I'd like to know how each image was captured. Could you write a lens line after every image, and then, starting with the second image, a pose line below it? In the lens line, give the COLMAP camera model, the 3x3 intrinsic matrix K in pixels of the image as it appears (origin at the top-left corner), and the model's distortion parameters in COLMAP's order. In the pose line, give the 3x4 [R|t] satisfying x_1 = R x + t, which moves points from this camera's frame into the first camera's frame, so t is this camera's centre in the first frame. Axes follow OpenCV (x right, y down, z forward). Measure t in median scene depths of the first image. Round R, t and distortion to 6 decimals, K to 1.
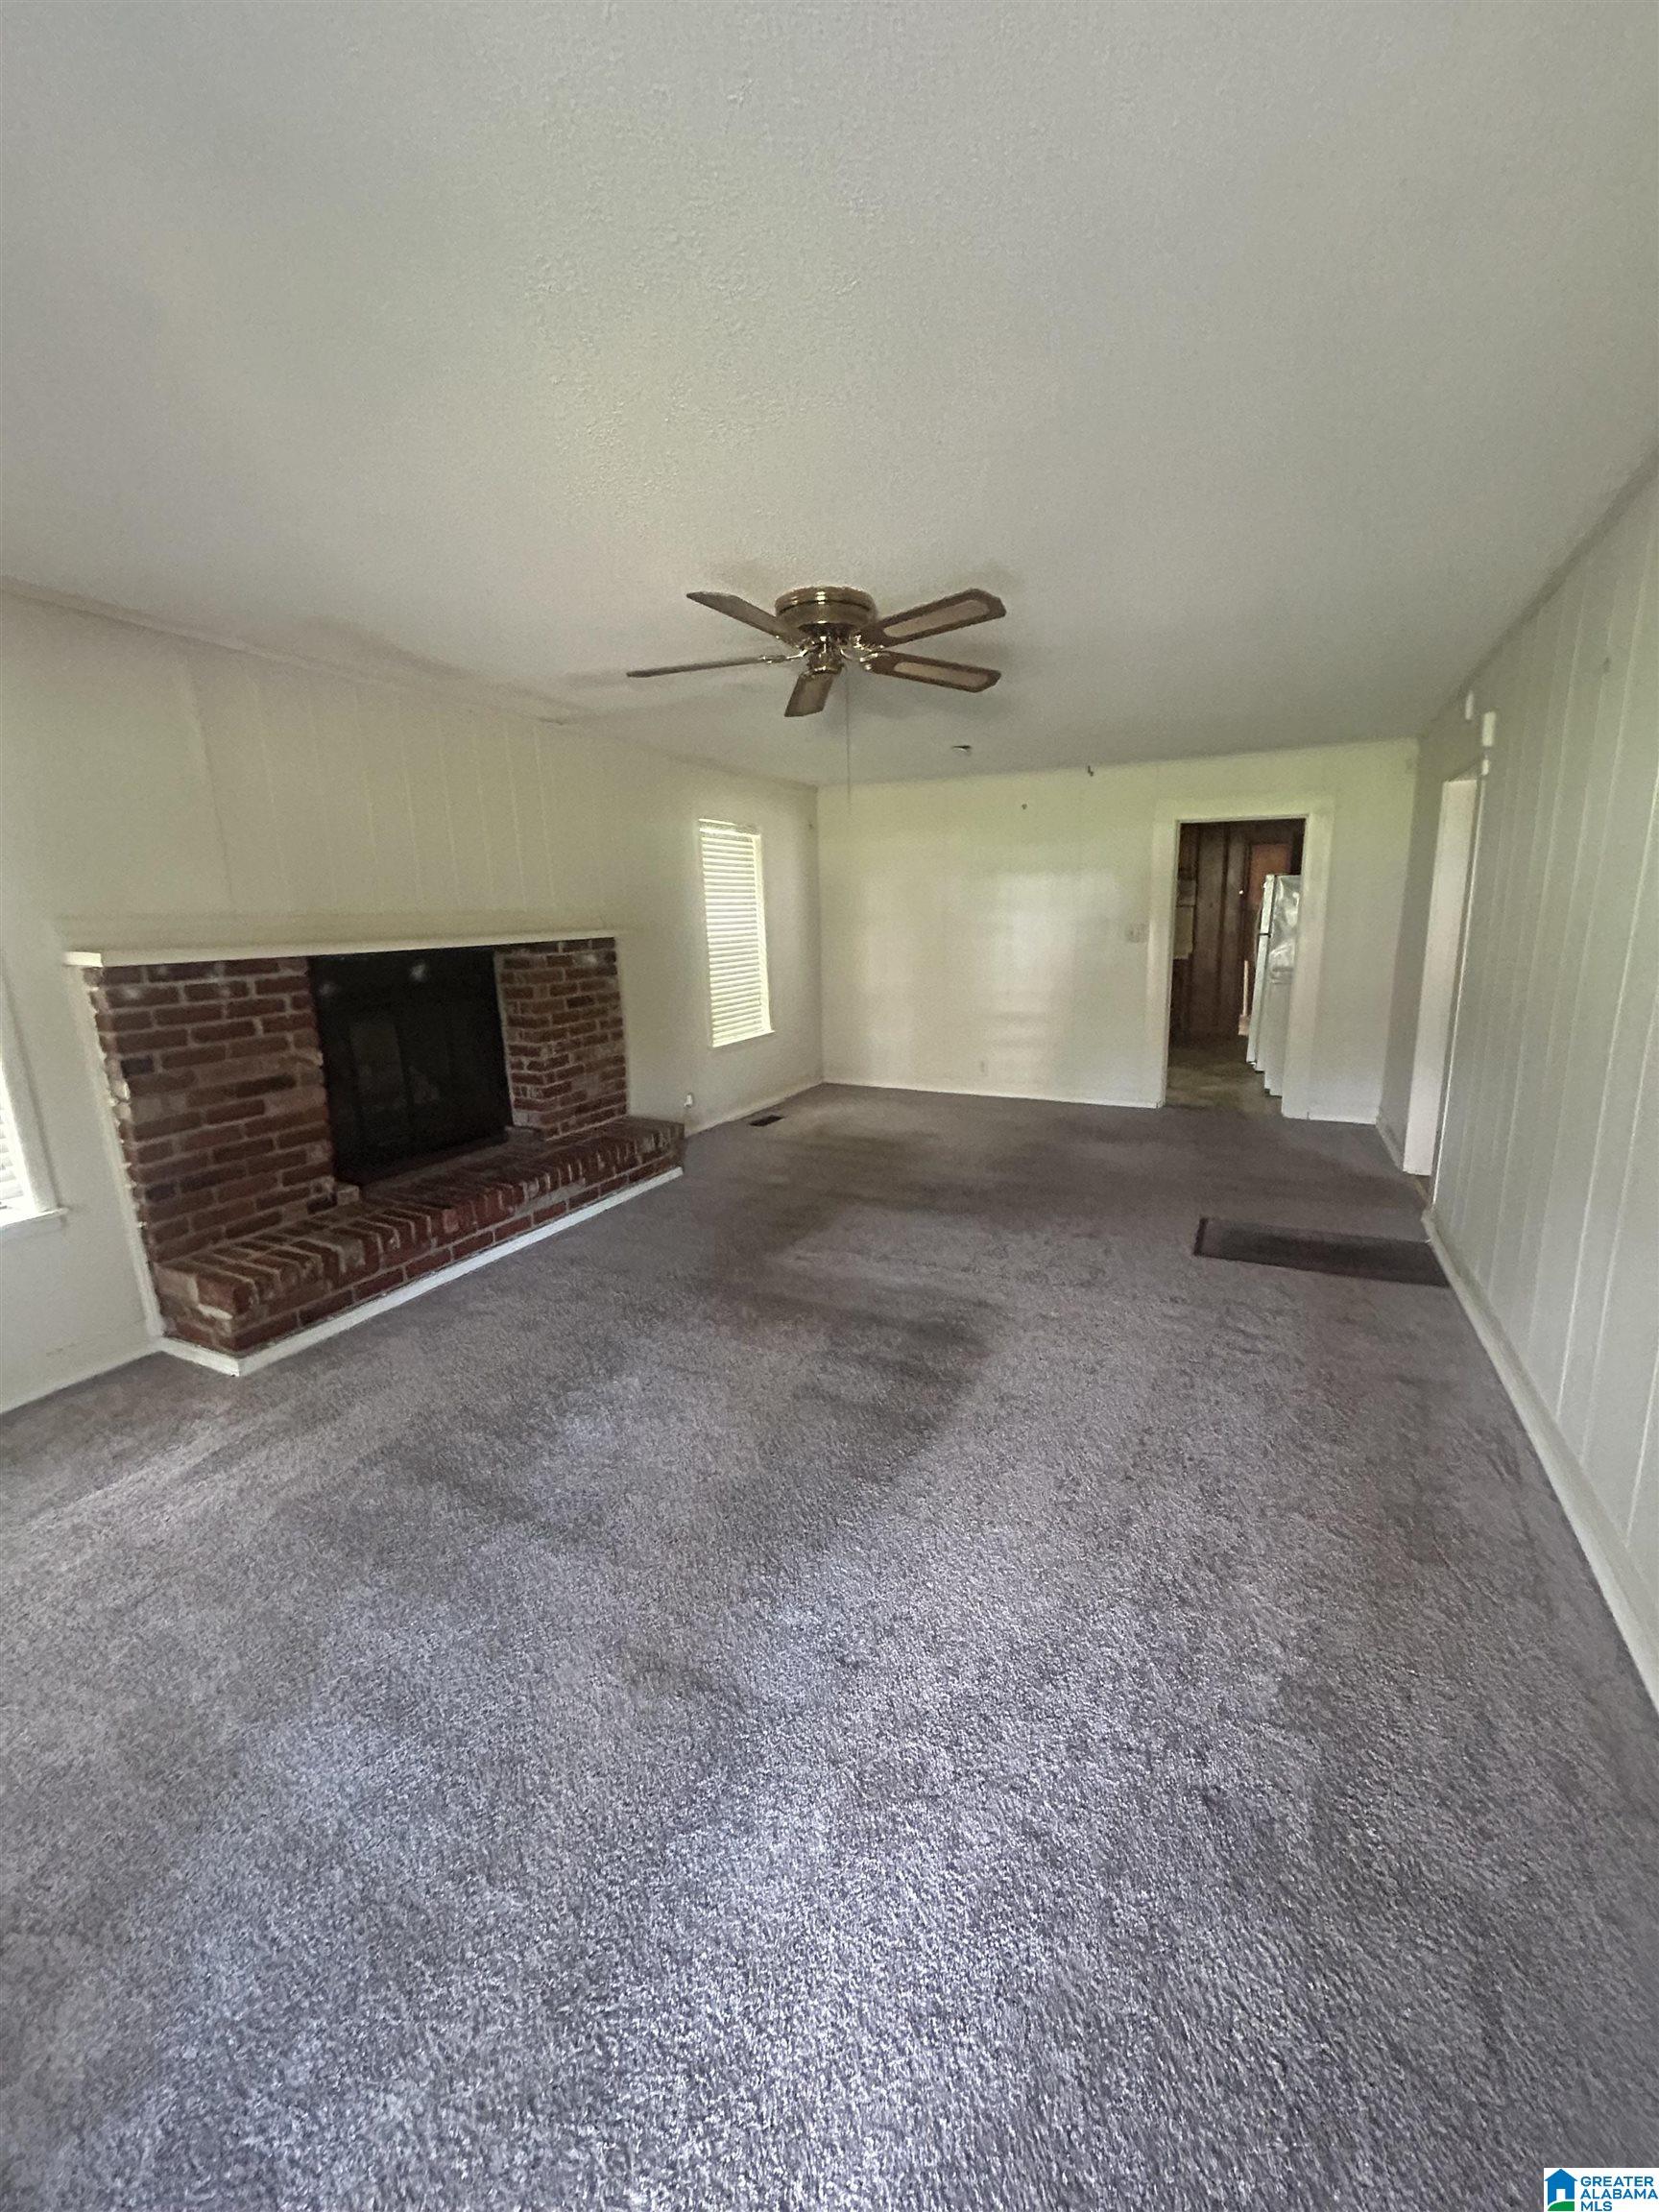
lens RADIAL K [[895.9, 0, 836.1], [0, 895.9, 1102.5], [0, 0, 1]] dist [-0.002486, 0.001169]
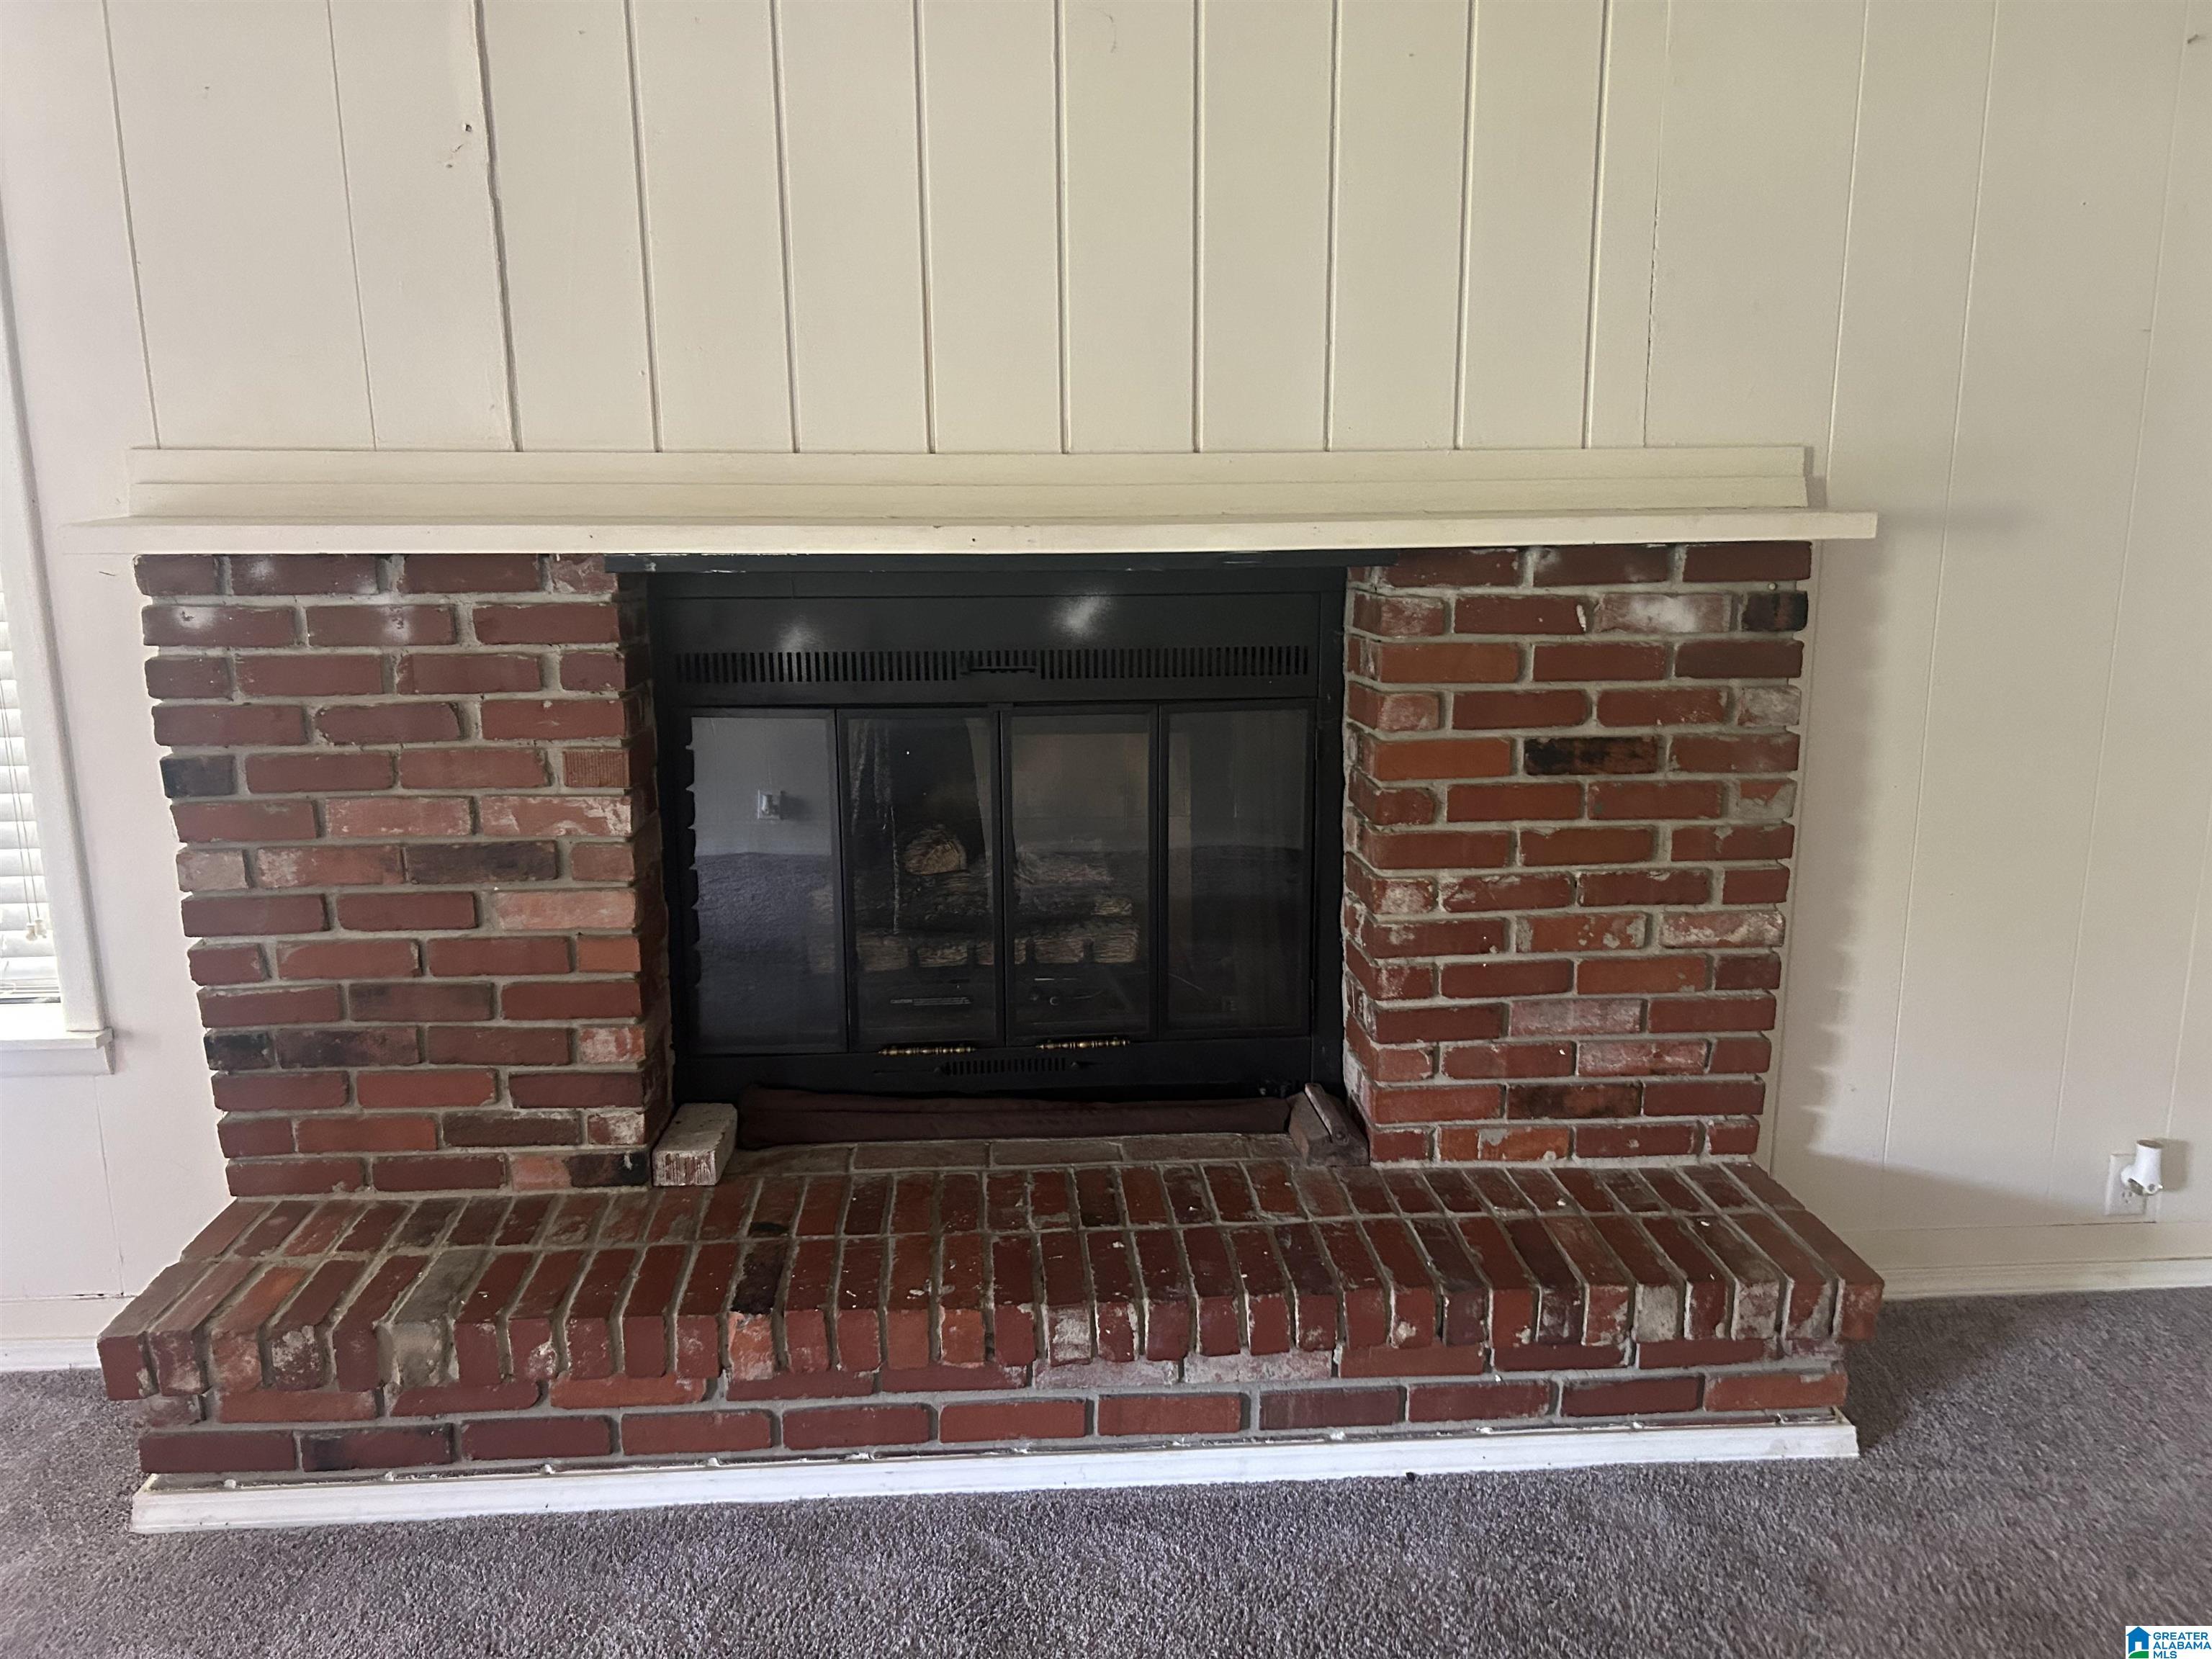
lens RADIAL K [[1682.4, 0, 1109.8], [0, 1682.4, 837.0], [0, 0, 1]] dist [0.049639, -0.047373]
pose [[0.497485, 0.196762, -0.844863, 0.151585], [-0.189903, 0.975015, 0.115251, -0.164142], [0.846431, 0.103106, 0.522421, 0.787418]]
